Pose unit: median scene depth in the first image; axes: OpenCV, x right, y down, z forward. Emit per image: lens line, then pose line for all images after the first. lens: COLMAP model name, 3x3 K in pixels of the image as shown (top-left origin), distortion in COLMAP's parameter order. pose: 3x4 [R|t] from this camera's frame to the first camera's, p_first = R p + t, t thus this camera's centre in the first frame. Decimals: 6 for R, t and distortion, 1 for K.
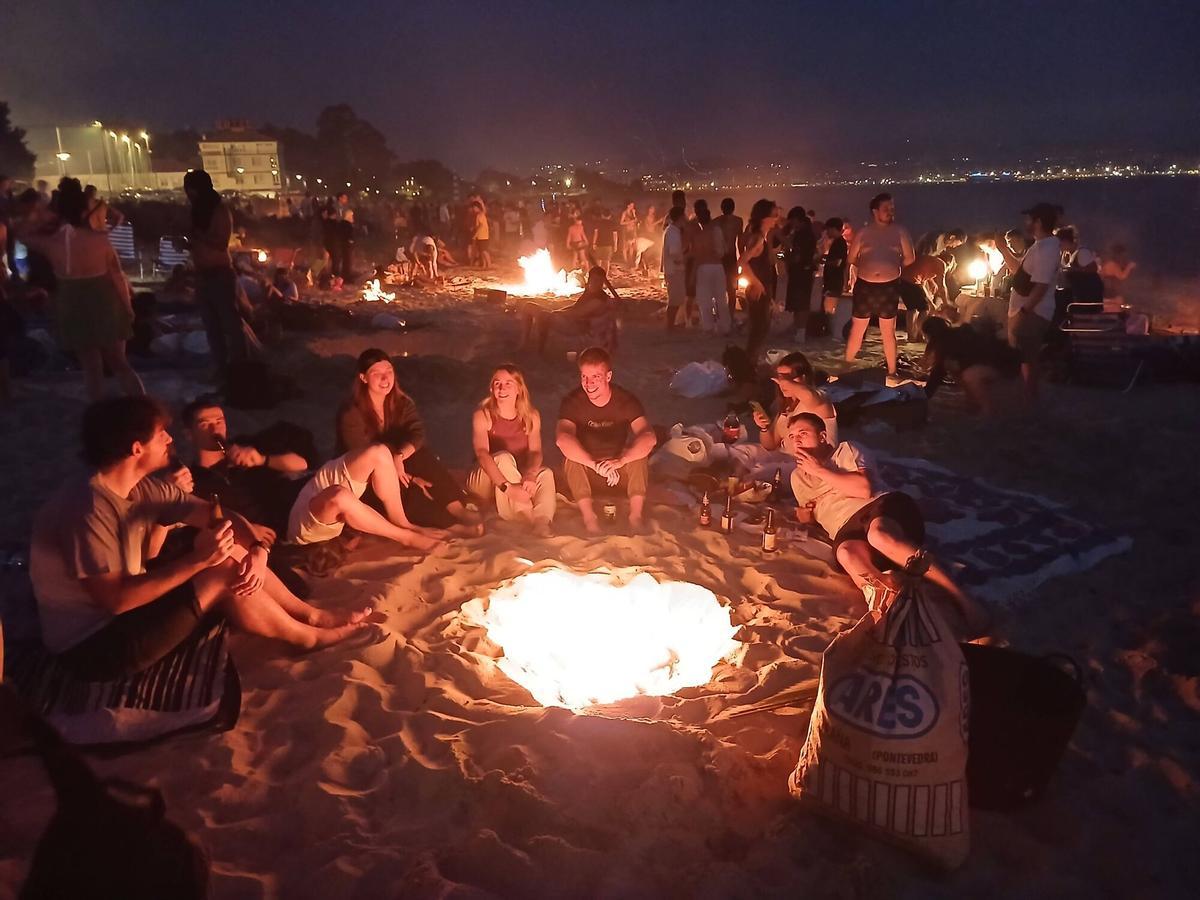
lens RADIAL K [[926.6, 0, 600.4], [0, 926.6, 453.4], [0, 0, 1]] dist [0.008733, -0.024249]
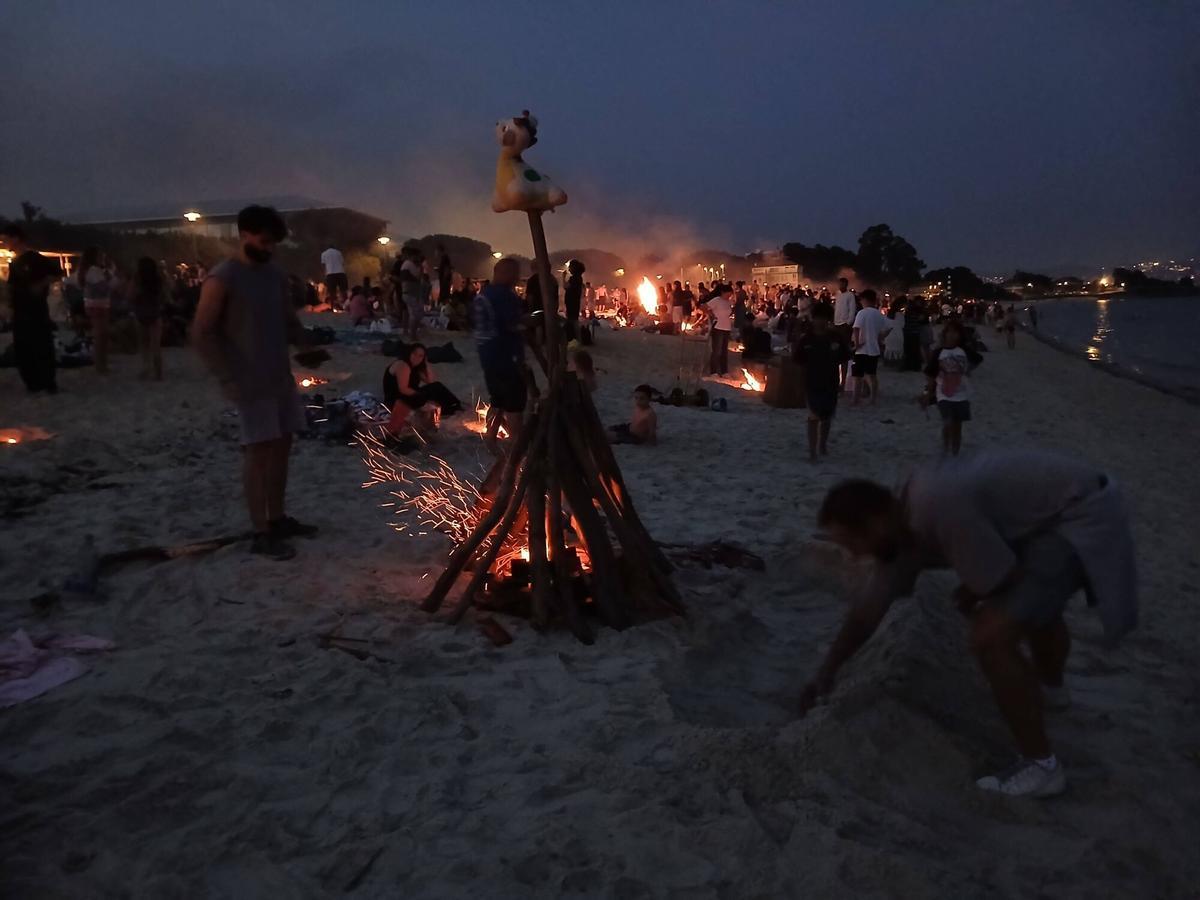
lens RADIAL K [[926.6, 0, 607.9], [0, 926.6, 454.3], [0, 0, 1]] dist [0.008733, -0.024249]
pose [[0.843132, 0.067472, -0.533457, 0.078501], [-0.124355, 0.989668, -0.071369, 0.044413], [0.523130, 0.126511, 0.842811, -0.149724]]
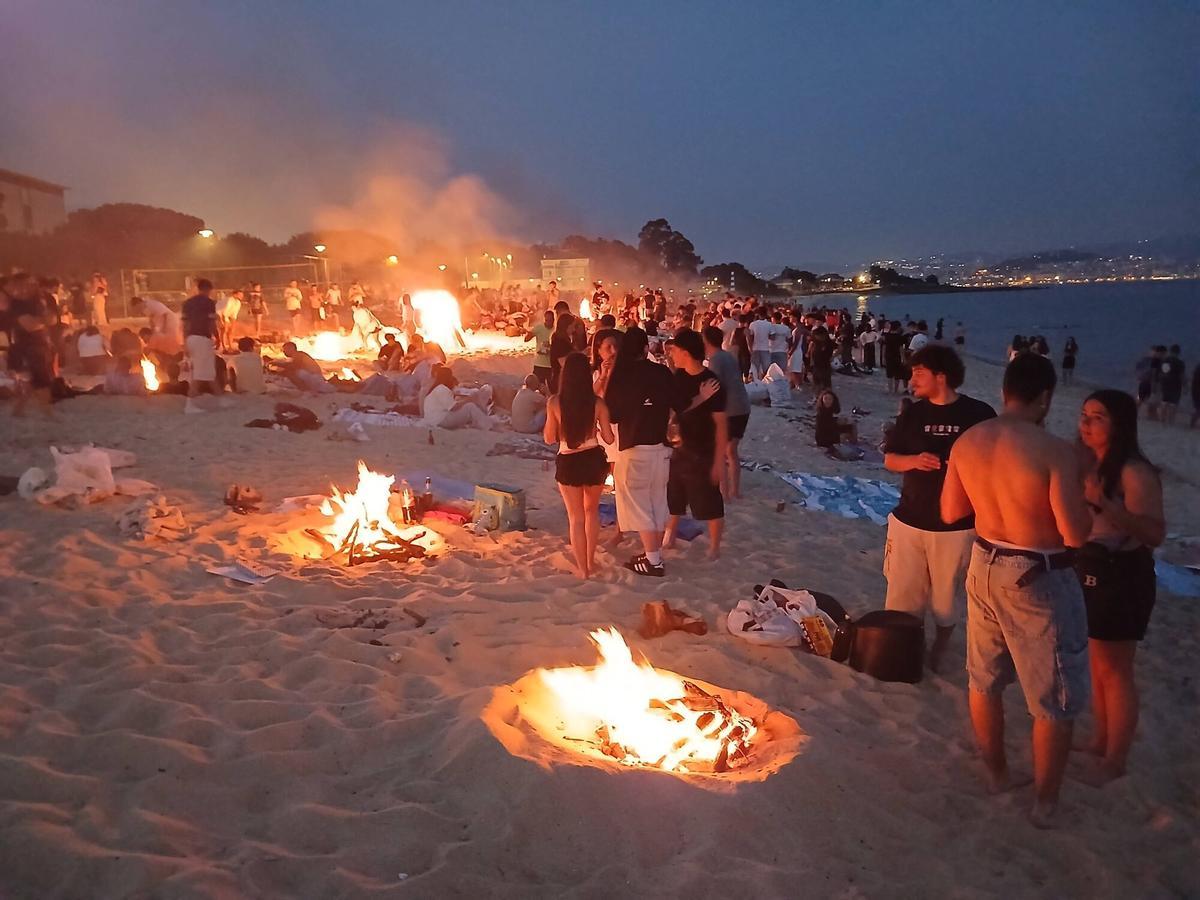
lens RADIAL K [[926.6, 0, 597.2], [0, 926.6, 455.7], [0, 0, 1]] dist [0.008733, -0.024249]
pose [[0.941609, 0.047557, -0.333333, 0.056501], [-0.079803, 0.993289, -0.083714, 0.033584], [0.327115, 0.105427, 0.939085, -0.117406]]
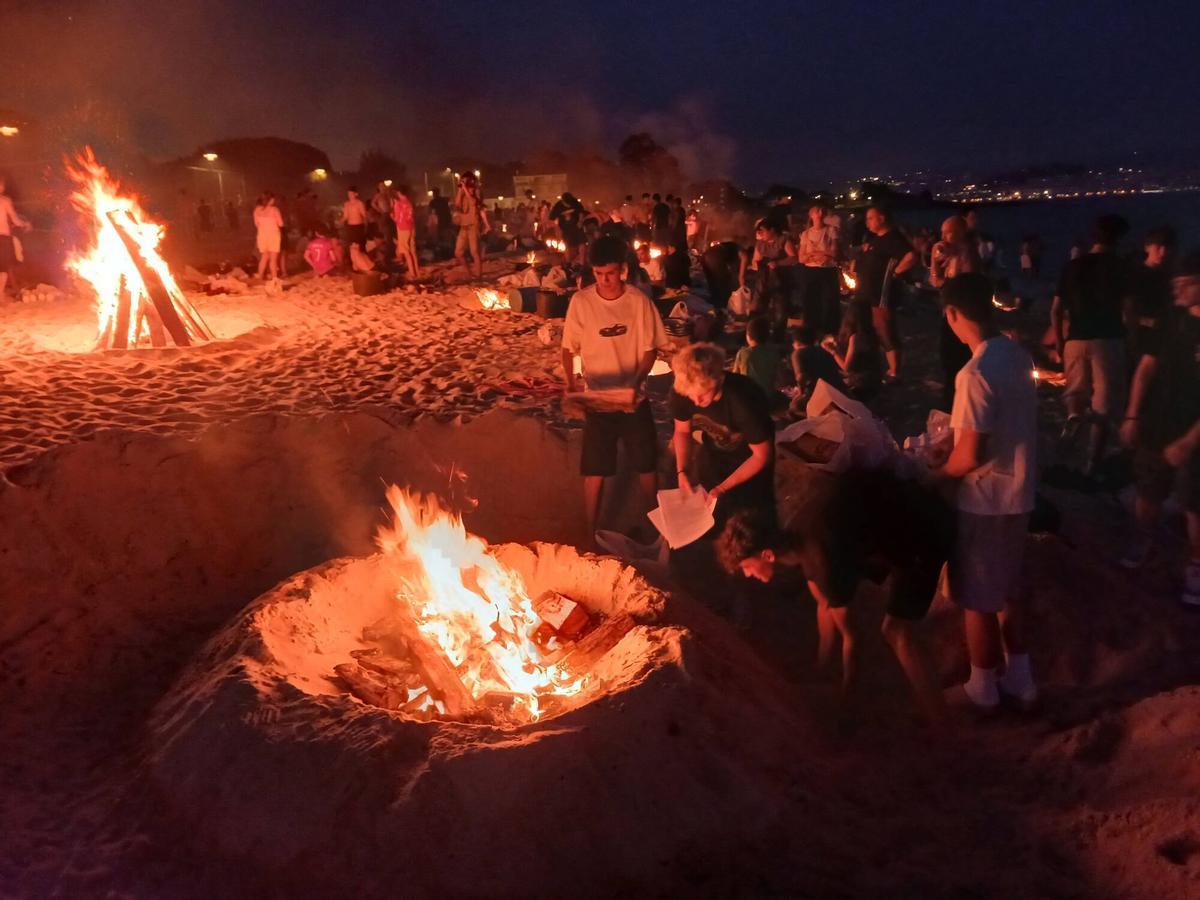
lens RADIAL K [[926.6, 0, 594.3], [0, 926.6, 461.4], [0, 0, 1]] dist [0.008733, -0.024249]
pose [[0.946858, 0.061860, -0.315647, 0.046640], [-0.064392, 0.997922, 0.002412, 0.025355], [0.315141, 0.018041, 0.948873, -0.086796]]
